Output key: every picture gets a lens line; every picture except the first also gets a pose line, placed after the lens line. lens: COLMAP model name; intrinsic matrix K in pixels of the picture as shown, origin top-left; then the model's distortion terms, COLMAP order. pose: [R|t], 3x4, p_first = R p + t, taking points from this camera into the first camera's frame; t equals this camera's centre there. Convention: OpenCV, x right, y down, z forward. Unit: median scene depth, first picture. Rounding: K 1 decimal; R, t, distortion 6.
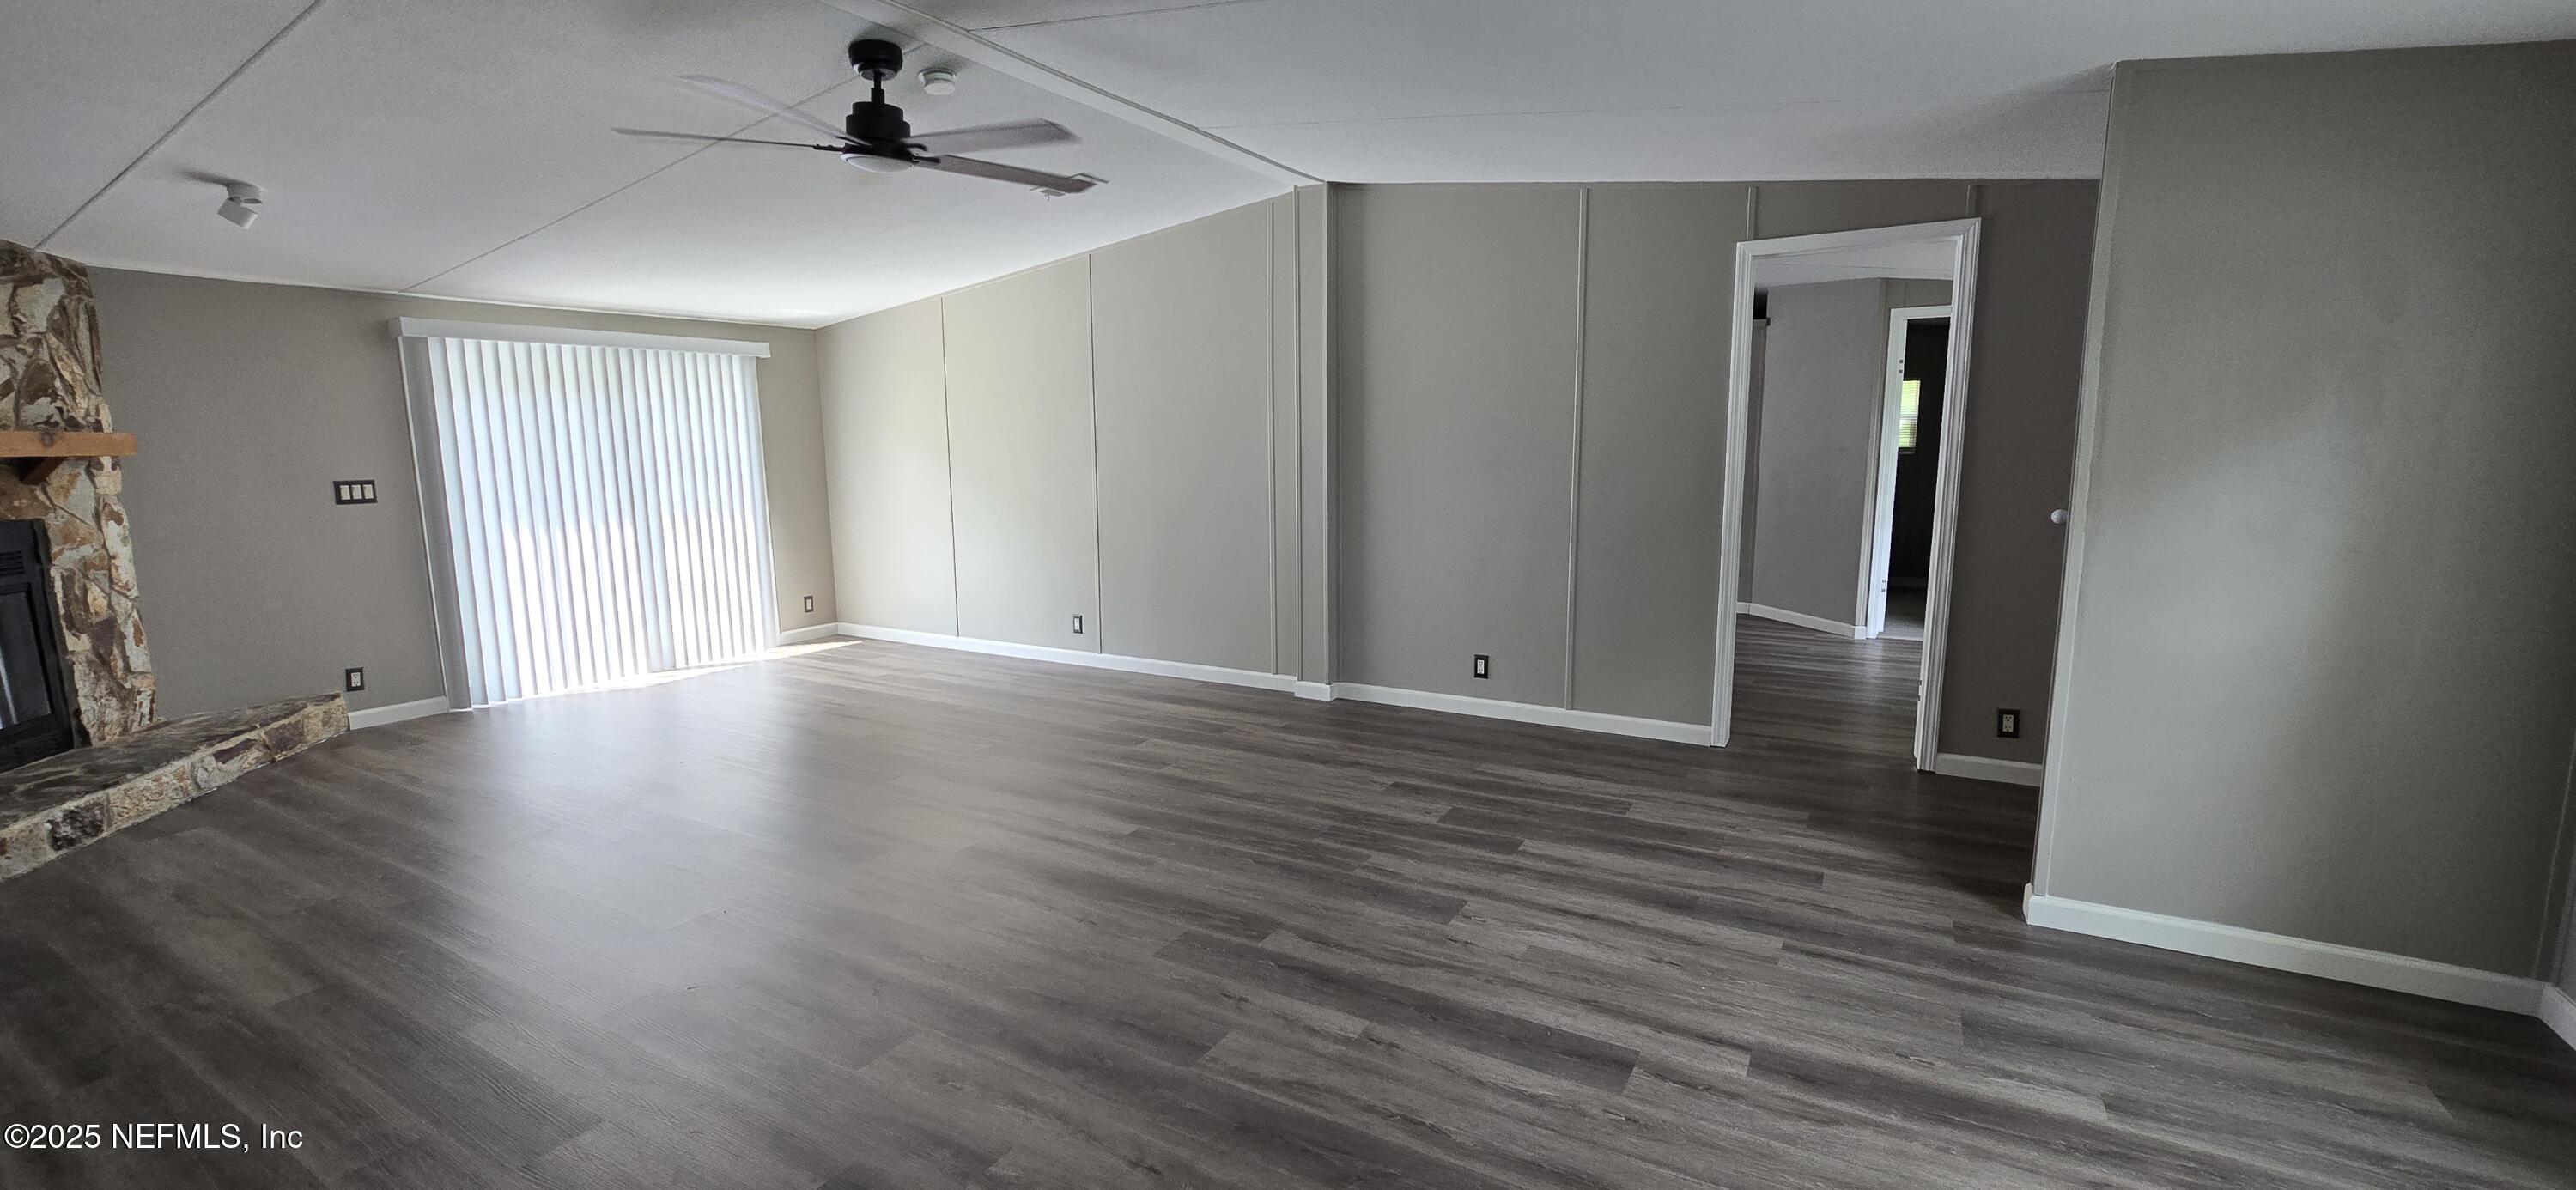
lens RADIAL K [[1057.4, 0, 1278.7], [0, 1057.4, 602.4], [0, 0, 1]] dist [-0.001488, -0.000314]
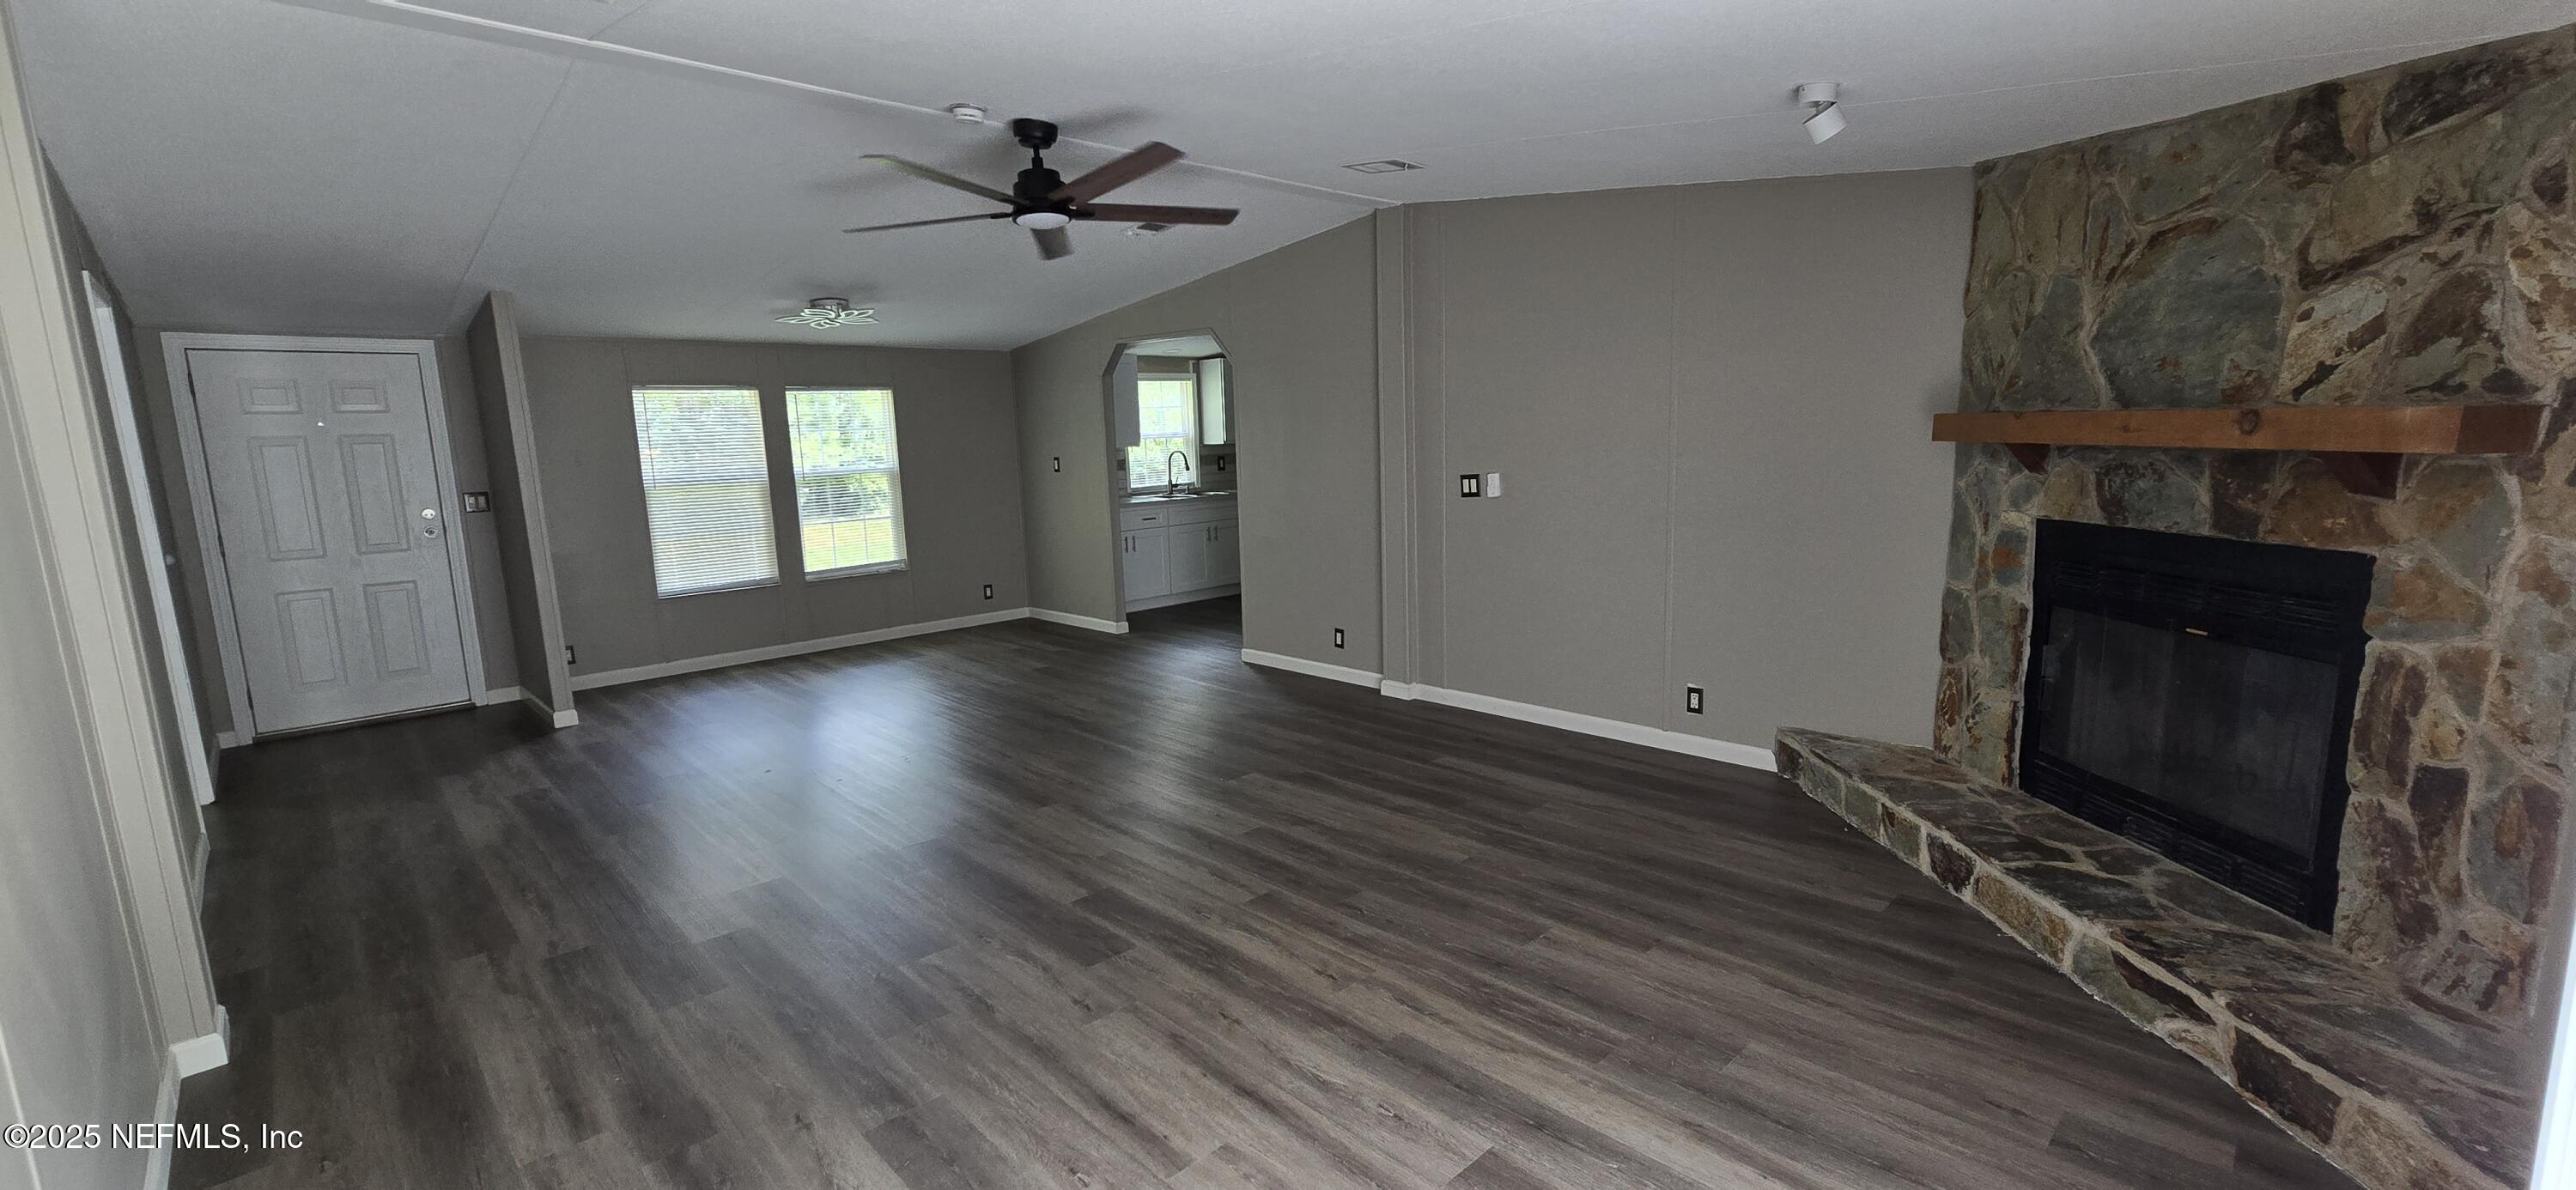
lens RADIAL K [[1057.4, 0, 1278.7], [0, 1057.4, 602.4], [0, 0, 1]] dist [-0.001488, -0.000314]
pose [[-0.962010, -0.003864, 0.272986, -0.798354], [0.080247, 0.951729, 0.296264, -0.291119], [-0.260953, 0.306916, -0.915263, 1.796262]]
